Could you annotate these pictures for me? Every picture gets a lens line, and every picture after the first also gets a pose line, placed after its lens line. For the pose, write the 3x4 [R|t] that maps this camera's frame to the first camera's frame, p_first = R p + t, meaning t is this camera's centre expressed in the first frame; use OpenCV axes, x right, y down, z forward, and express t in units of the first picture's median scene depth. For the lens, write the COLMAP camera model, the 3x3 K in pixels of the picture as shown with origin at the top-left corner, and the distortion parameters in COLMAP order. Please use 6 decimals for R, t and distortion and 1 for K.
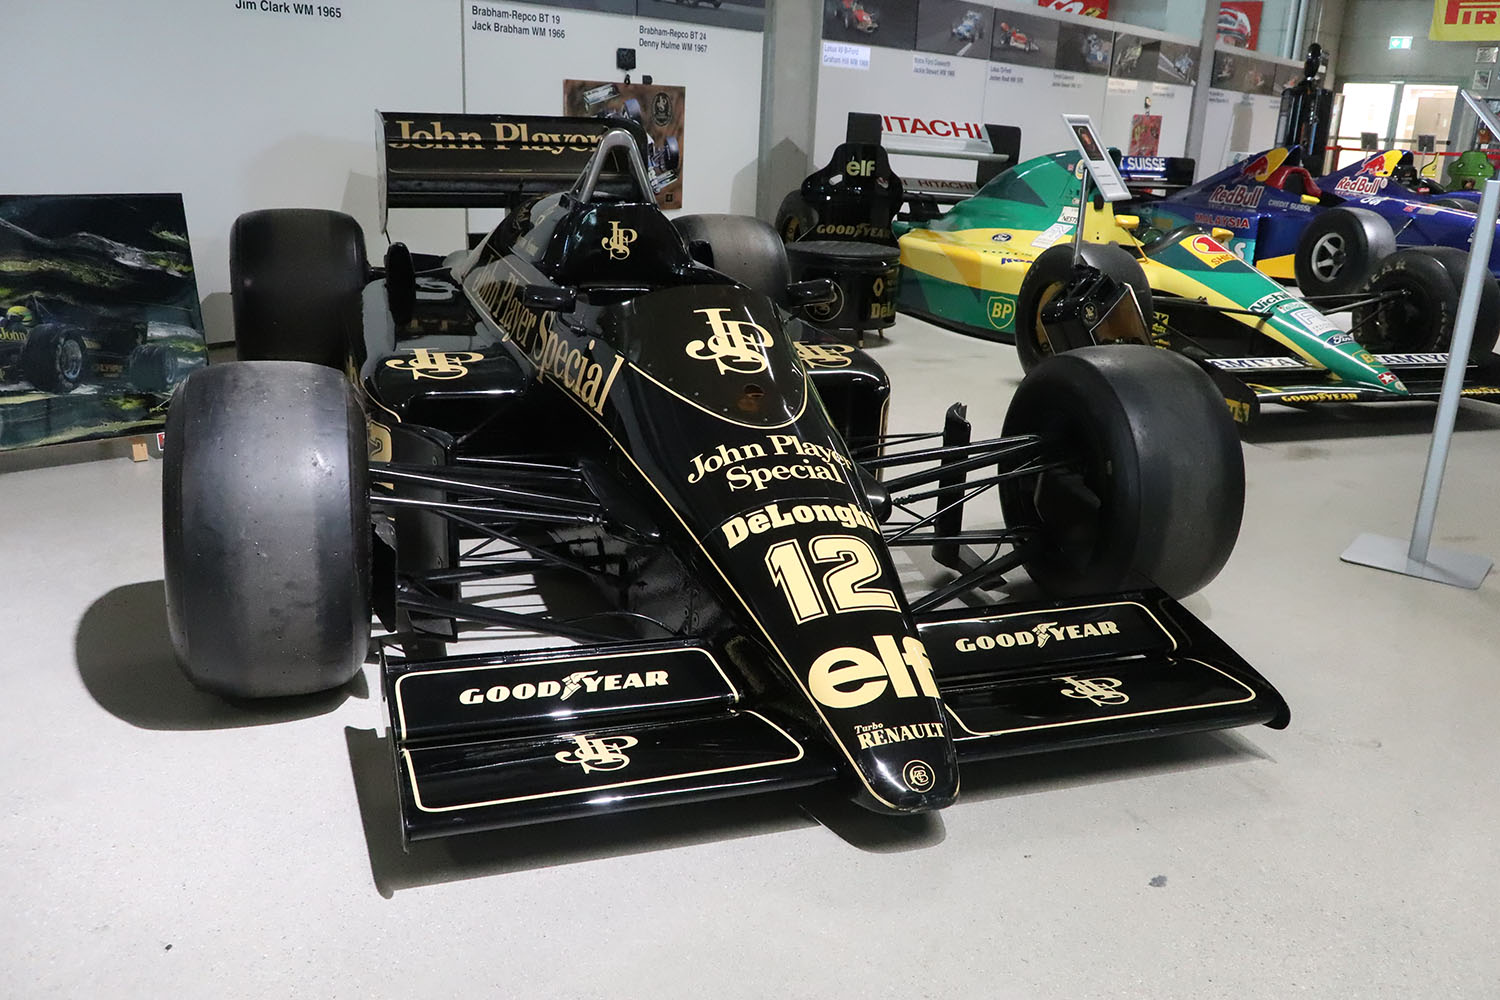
lens RADIAL K [[1327.1, 0, 746.8], [0, 1327.1, 504.4], [0, 0, 1]] dist [-0.029708, 0.041367]
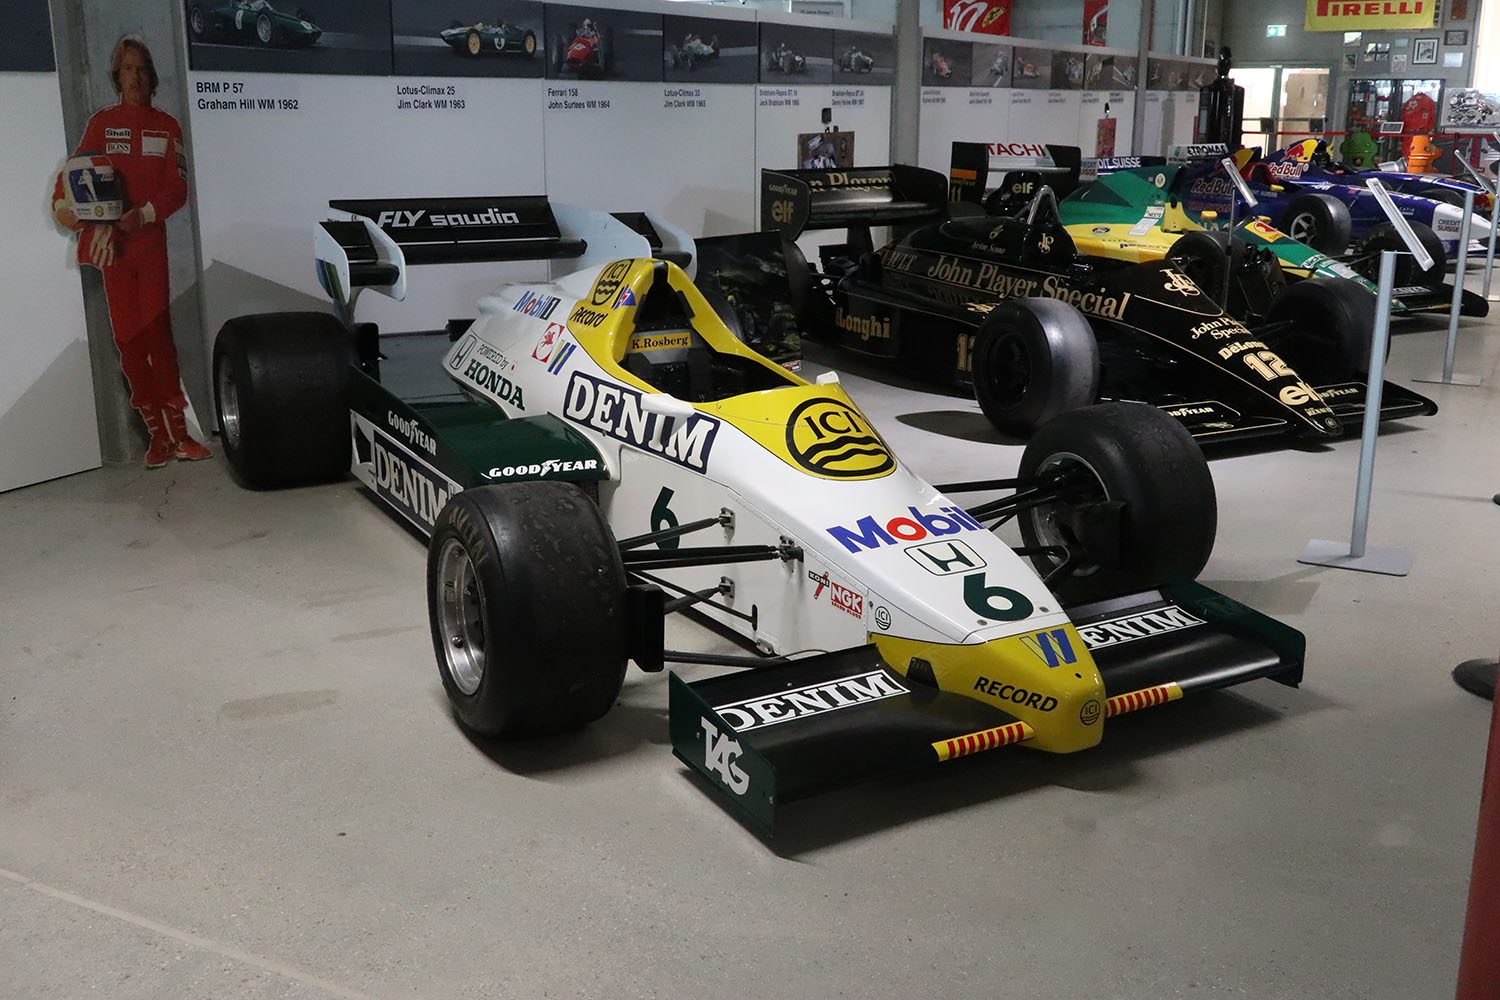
lens RADIAL K [[1550.4, 0, 750.7], [0, 1550.4, 497.2], [0, 0, 1]] dist [0.006064, 0.000000]
pose [[0.986856, -0.076967, 0.142096, -0.407264], [0.081517, 0.996320, -0.026477, 0.090525], [-0.139536, 0.037712, 0.989499, -0.541538]]
